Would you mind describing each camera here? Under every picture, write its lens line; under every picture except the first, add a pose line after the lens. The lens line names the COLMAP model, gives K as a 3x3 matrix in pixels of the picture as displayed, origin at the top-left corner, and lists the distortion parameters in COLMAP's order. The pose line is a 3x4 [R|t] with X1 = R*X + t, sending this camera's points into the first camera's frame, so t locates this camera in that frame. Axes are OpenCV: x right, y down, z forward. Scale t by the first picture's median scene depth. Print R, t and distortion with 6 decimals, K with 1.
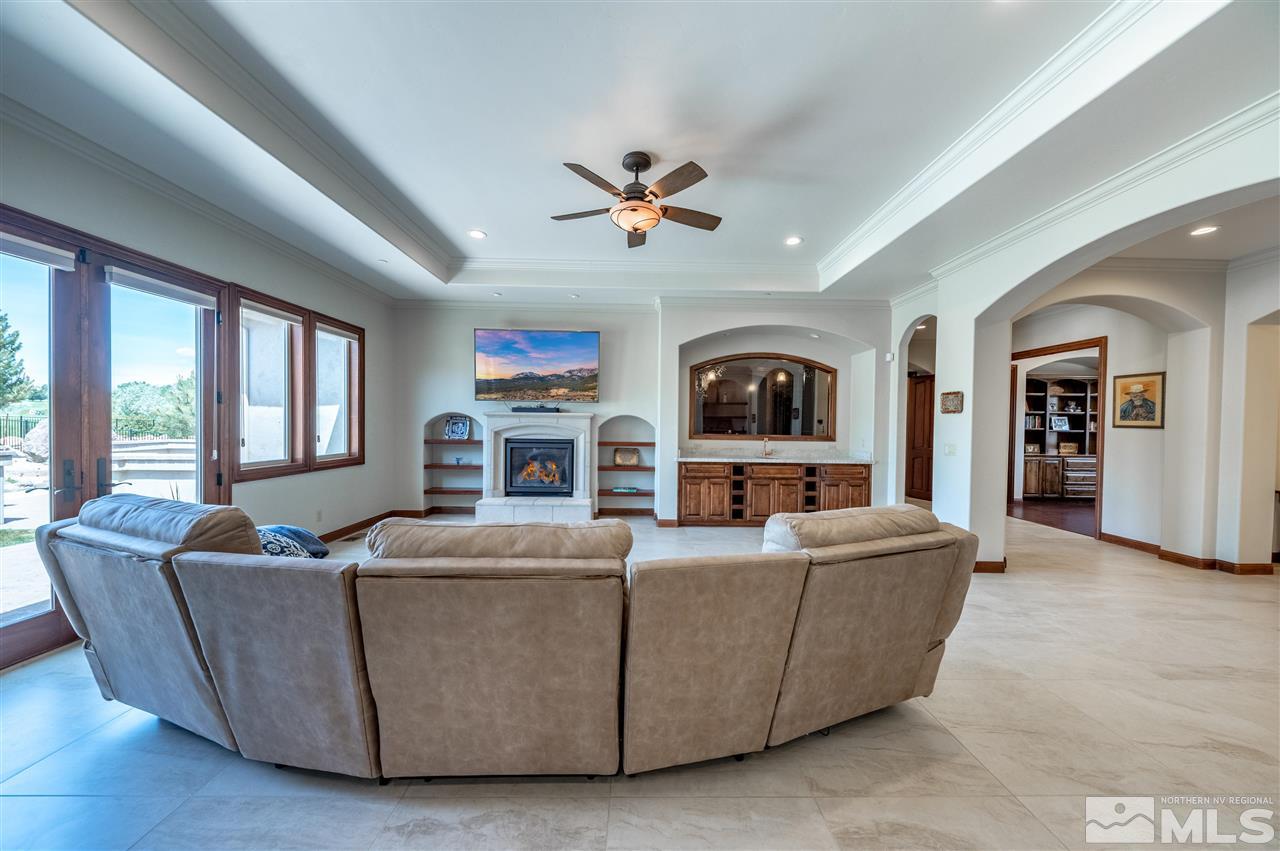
lens RADIAL K [[444.5, 0, 642.9], [0, 444.5, 429.9], [0, 0, 1]] dist [0.003366, -0.000894]
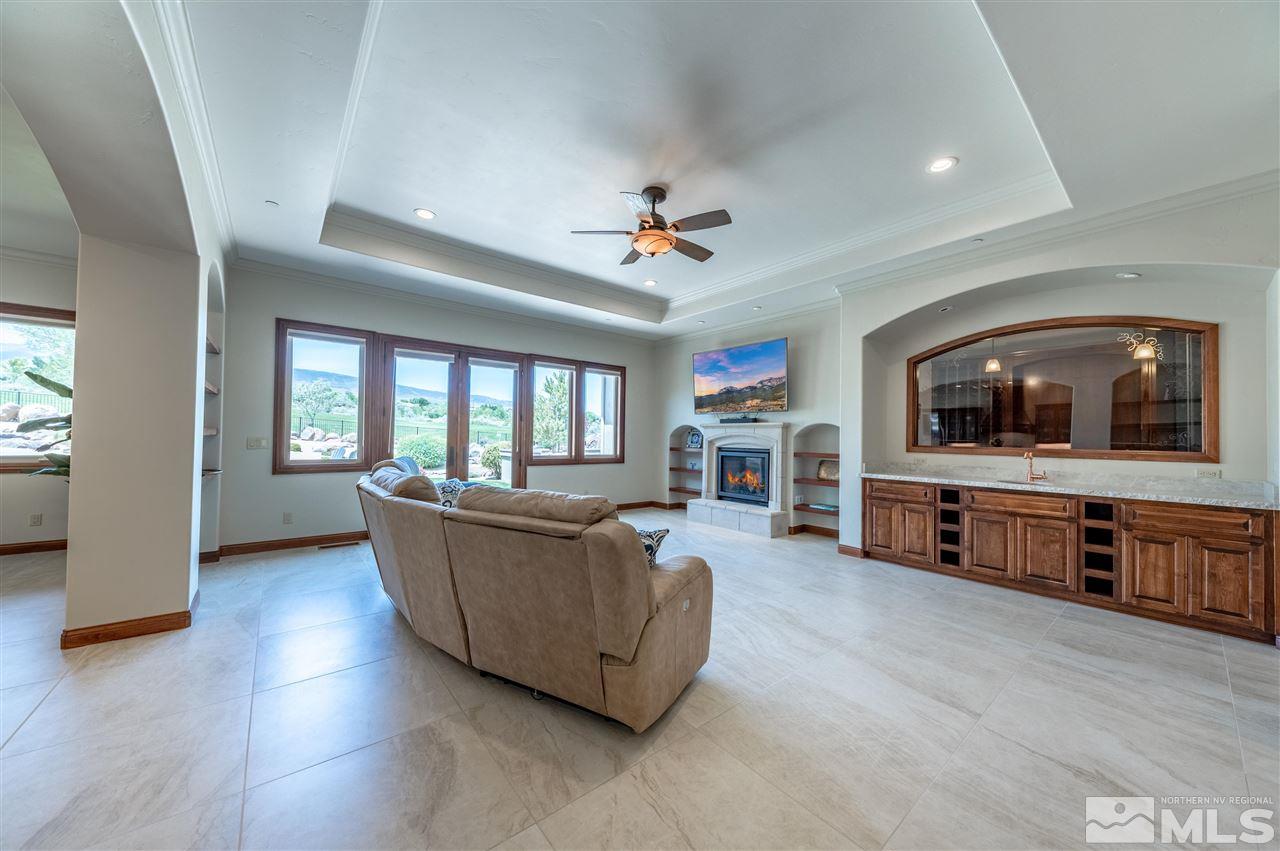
lens RADIAL K [[444.5, 0, 642.1], [0, 444.5, 429.8], [0, 0, 1]] dist [0.003366, -0.000894]
pose [[0.615368, -0.017421, -0.788047, 0.470360], [-0.018930, 0.999141, -0.036869, 0.020562], [0.788012, 0.037606, 0.614510, 0.167217]]
